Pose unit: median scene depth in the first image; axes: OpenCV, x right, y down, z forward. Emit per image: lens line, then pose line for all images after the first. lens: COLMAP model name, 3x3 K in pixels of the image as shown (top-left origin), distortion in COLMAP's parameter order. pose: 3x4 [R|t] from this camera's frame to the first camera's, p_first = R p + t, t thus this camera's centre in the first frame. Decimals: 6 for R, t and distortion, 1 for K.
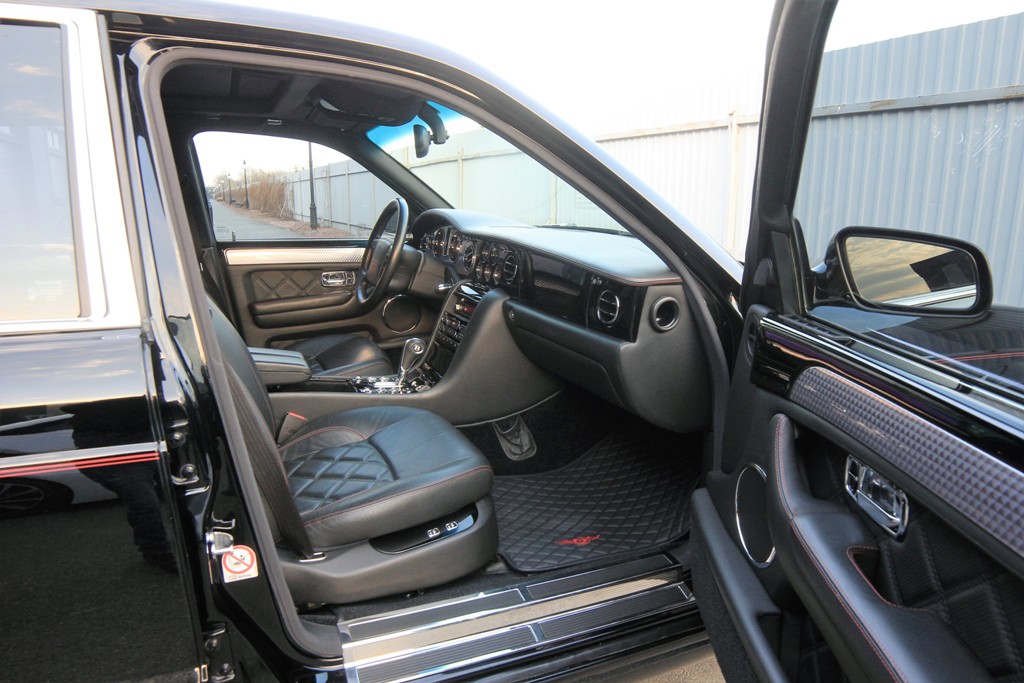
lens RADIAL K [[671.1, 0, 516.3], [0, 671.1, 356.0], [0, 0, 1]] dist [-0.119787, 0.043569]
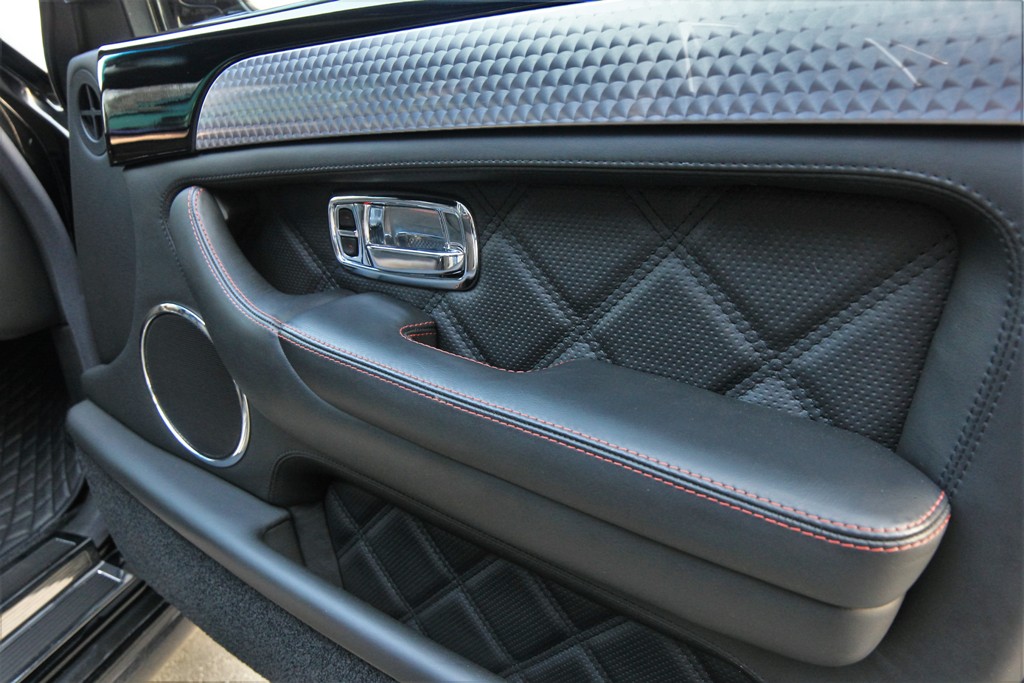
lens RADIAL K [[671.1, 0, 516.3], [0, 671.1, 356.0], [0, 0, 1]] dist [-0.119787, 0.043569]
pose [[0.565080, -0.291058, 0.771991, 0.086240], [0.217980, 0.955126, 0.200547, 0.167310], [-0.795719, 0.054954, 0.603167, 0.425221]]
